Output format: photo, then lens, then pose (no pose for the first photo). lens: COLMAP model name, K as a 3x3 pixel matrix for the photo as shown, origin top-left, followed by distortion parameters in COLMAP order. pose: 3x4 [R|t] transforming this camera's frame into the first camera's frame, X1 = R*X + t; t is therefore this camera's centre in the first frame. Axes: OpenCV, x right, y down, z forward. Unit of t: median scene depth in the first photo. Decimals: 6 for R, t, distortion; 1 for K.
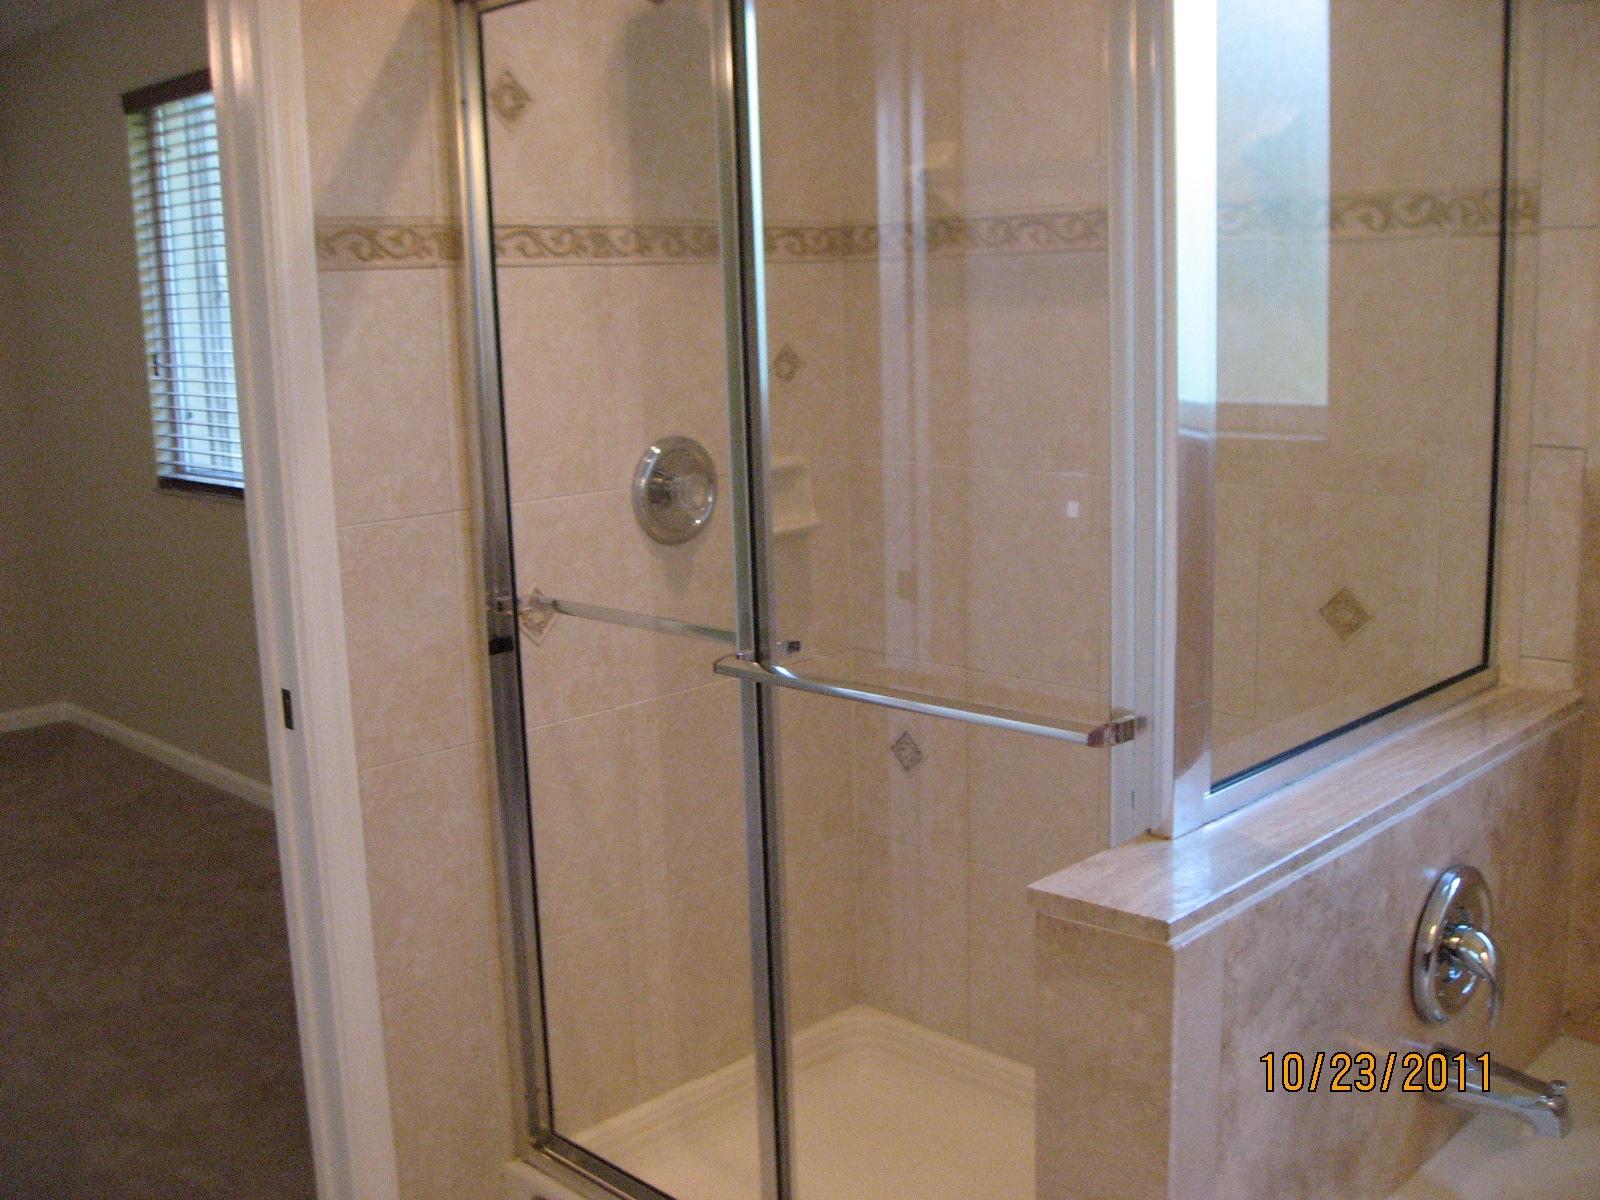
lens RADIAL K [[1636.6, 0, 800.0], [0, 1636.6, 600.0], [0, 0, 1]] dist [-0.145803, 0.005867]
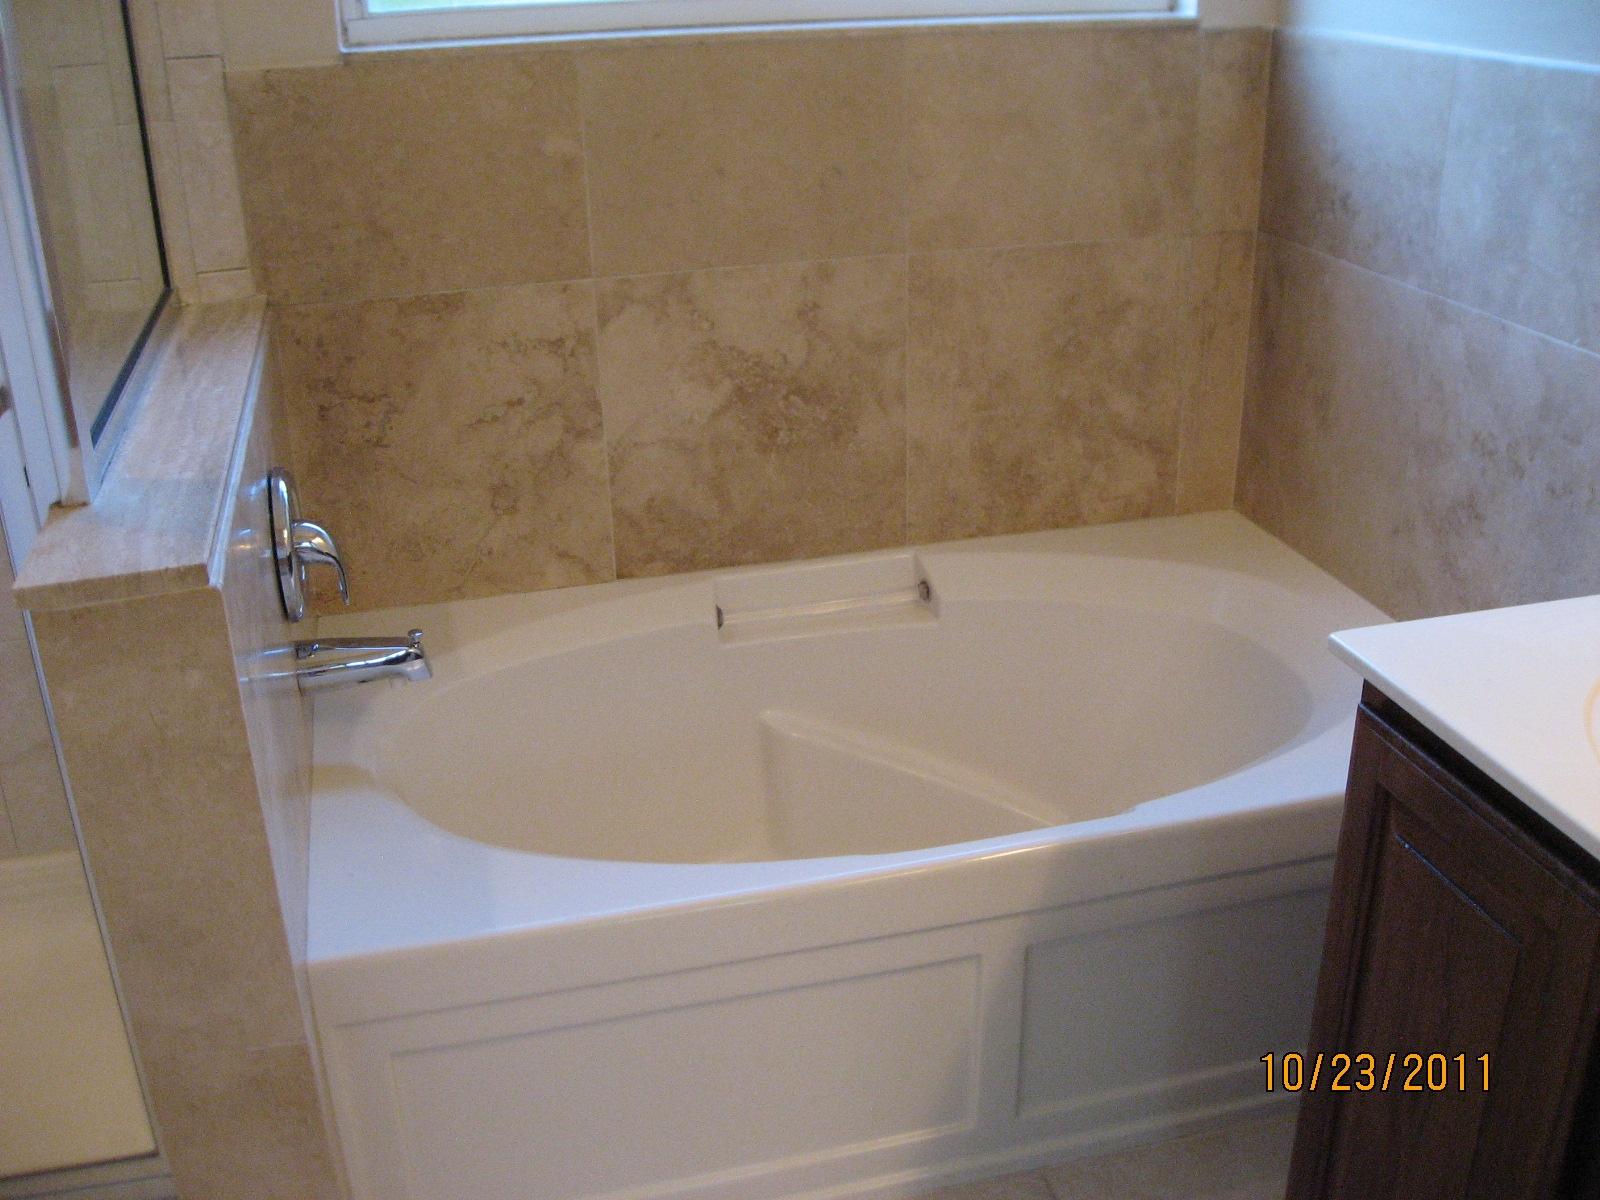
lens RADIAL K [[1636.6, 0, 800.0], [0, 1636.6, 600.0], [0, 0, 1]] dist [-0.145803, 0.005867]
pose [[0.521434, -0.325876, 0.788614, -0.305842], [0.163453, 0.945233, 0.282520, 0.012713], [-0.837490, -0.018415, 0.546142, 0.189421]]
